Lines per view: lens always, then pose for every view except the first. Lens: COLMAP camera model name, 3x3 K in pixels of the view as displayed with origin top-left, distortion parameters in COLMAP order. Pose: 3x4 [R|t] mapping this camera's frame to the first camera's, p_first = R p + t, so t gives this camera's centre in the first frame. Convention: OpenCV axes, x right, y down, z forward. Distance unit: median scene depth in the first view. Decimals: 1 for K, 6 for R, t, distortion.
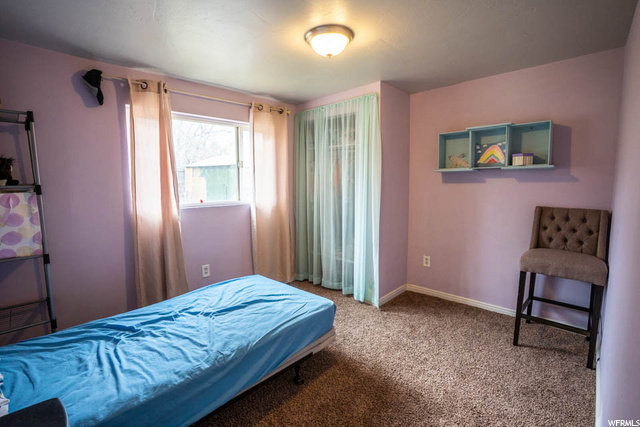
lens RADIAL K [[296.7, 0, 316.6], [0, 296.7, 211.9], [0, 0, 1]] dist [-0.073777, 0.029288]
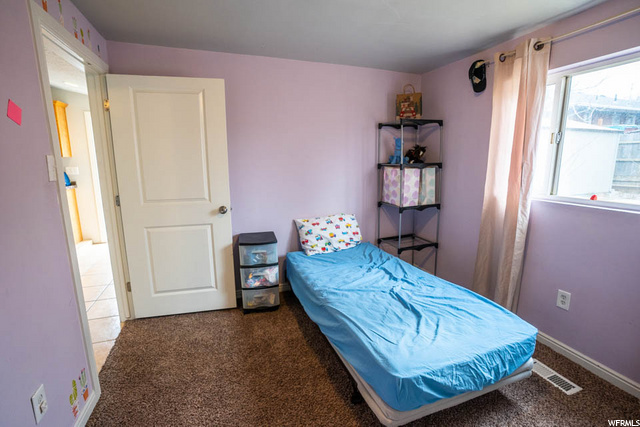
lens RADIAL K [[296.7, 0, 316.6], [0, 296.7, 211.9], [0, 0, 1]] dist [-0.073777, 0.029288]
pose [[-0.450602, 0.168576, -0.876664, 0.586928], [-0.083193, 0.969806, 0.229248, -0.136326], [0.888840, 0.176232, -0.422973, 1.037497]]
